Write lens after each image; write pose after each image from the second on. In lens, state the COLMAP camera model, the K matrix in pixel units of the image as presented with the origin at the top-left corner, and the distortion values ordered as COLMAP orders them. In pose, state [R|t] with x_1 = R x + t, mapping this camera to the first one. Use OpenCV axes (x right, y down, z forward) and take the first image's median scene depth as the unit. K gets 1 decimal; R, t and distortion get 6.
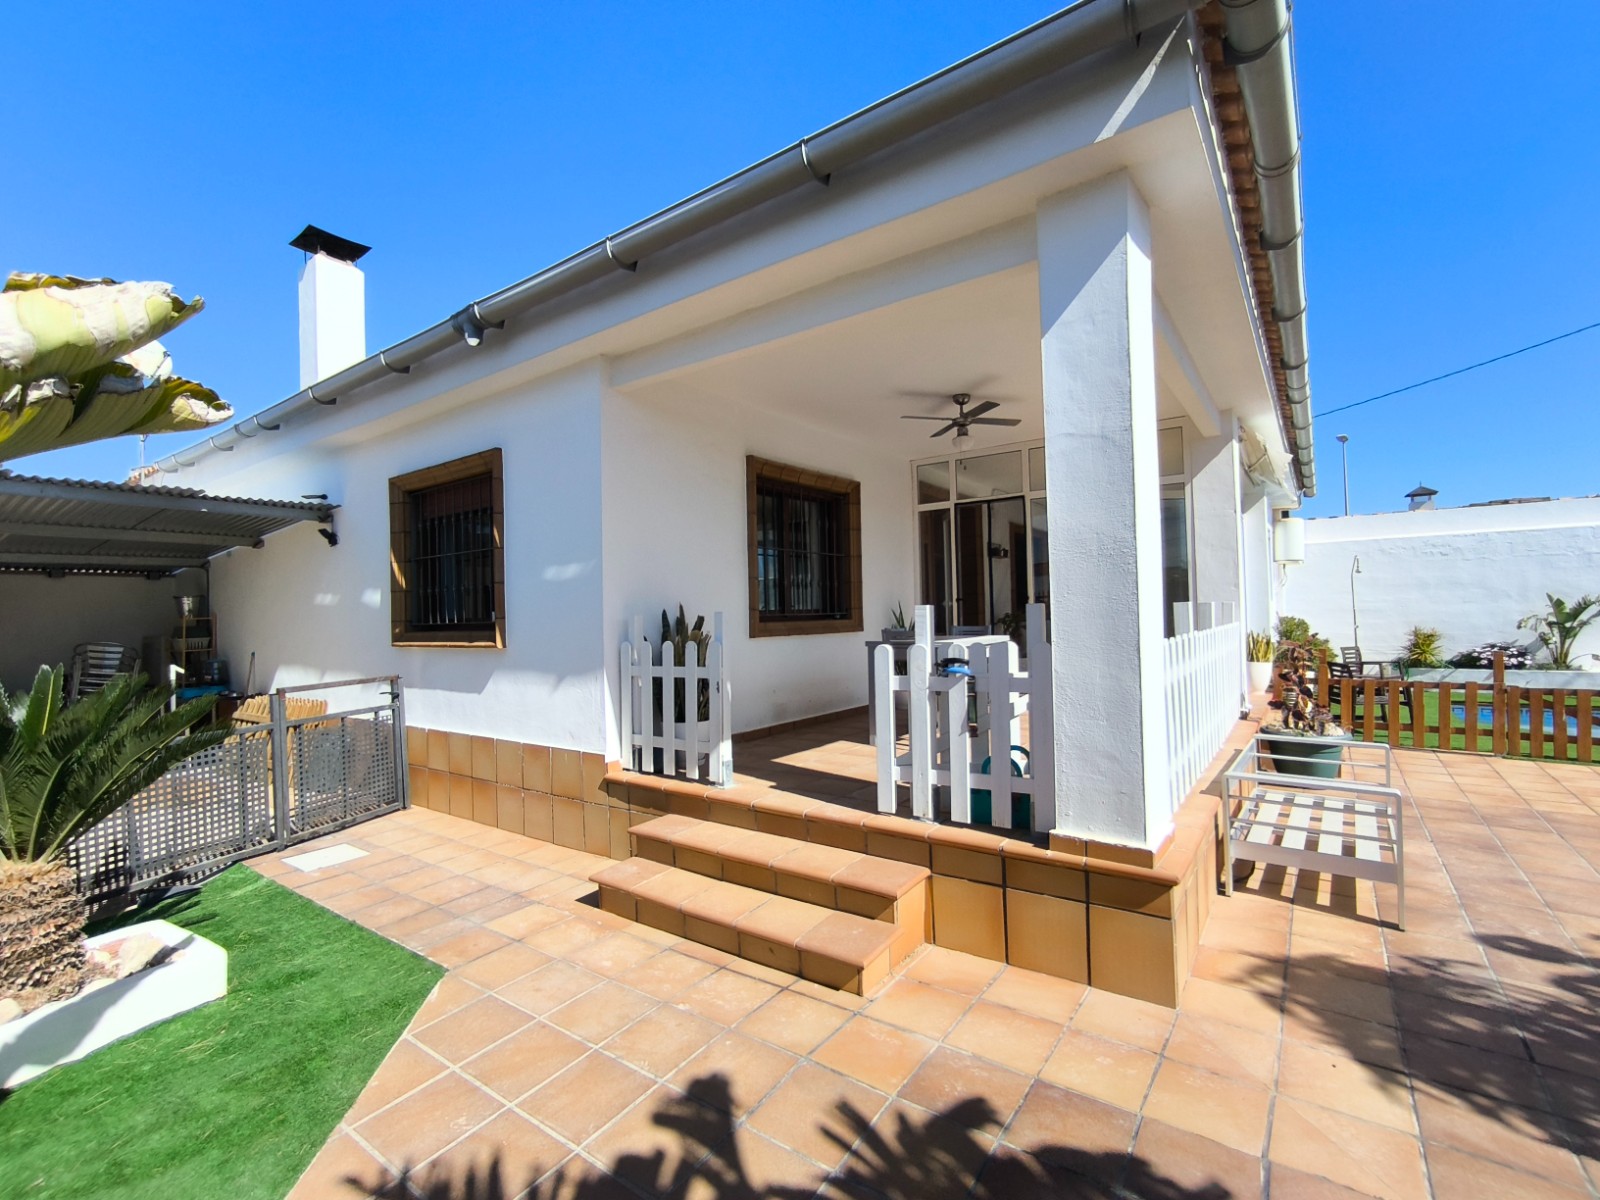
lens RADIAL K [[731.8, 0, 795.9], [0, 731.8, 595.8], [0, 0, 1]] dist [-0.016113, 0.014938]
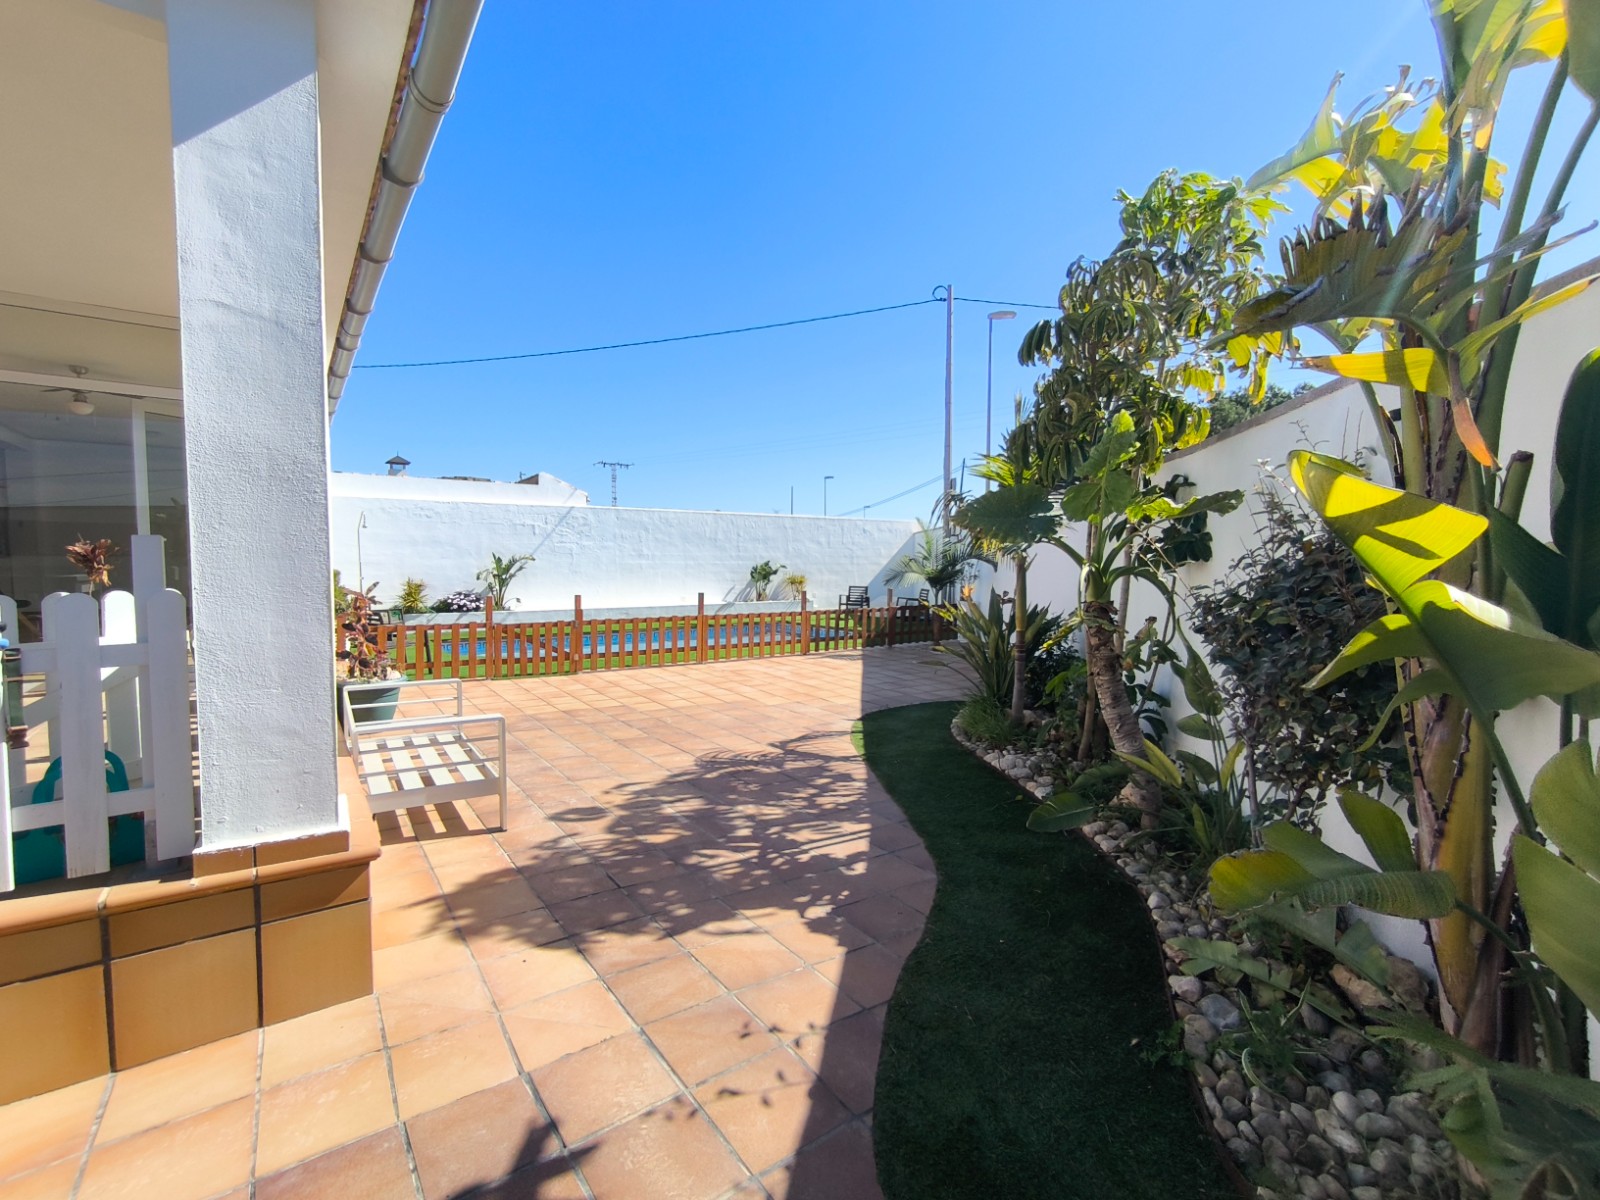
lens RADIAL K [[731.8, 0, 794.4], [0, 731.8, 599.3], [0, 0, 1]] dist [-0.016113, 0.014938]
pose [[0.326045, -0.027049, 0.944967, -0.110760], [-0.037126, 0.998453, 0.041389, 0.017071], [-0.944625, -0.048578, 0.324537, 0.177682]]
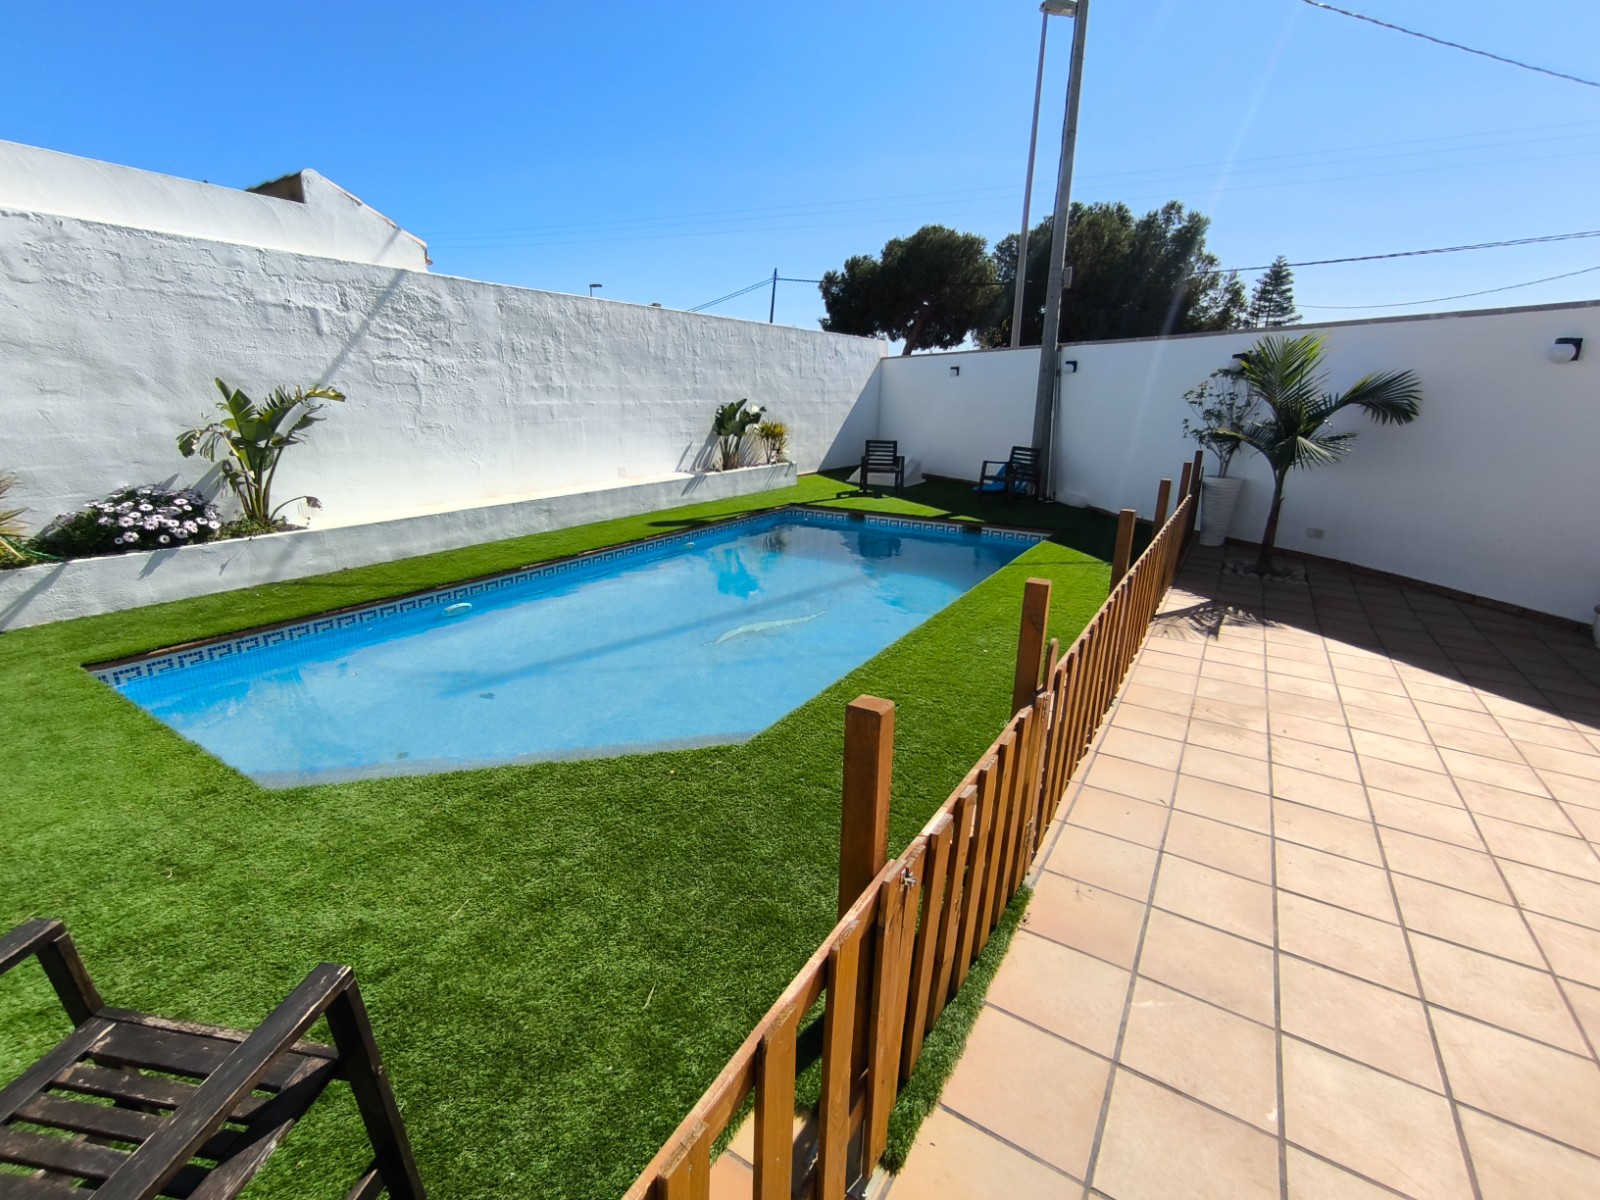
lens RADIAL K [[731.8, 0, 809.4], [0, 731.8, 585.9], [0, 0, 1]] dist [-0.016113, 0.014938]
pose [[-0.099927, -0.243640, 0.964704, 1.433248], [-0.052474, 0.969498, 0.239415, -0.021441], [-0.993610, -0.026697, -0.109664, 1.954800]]
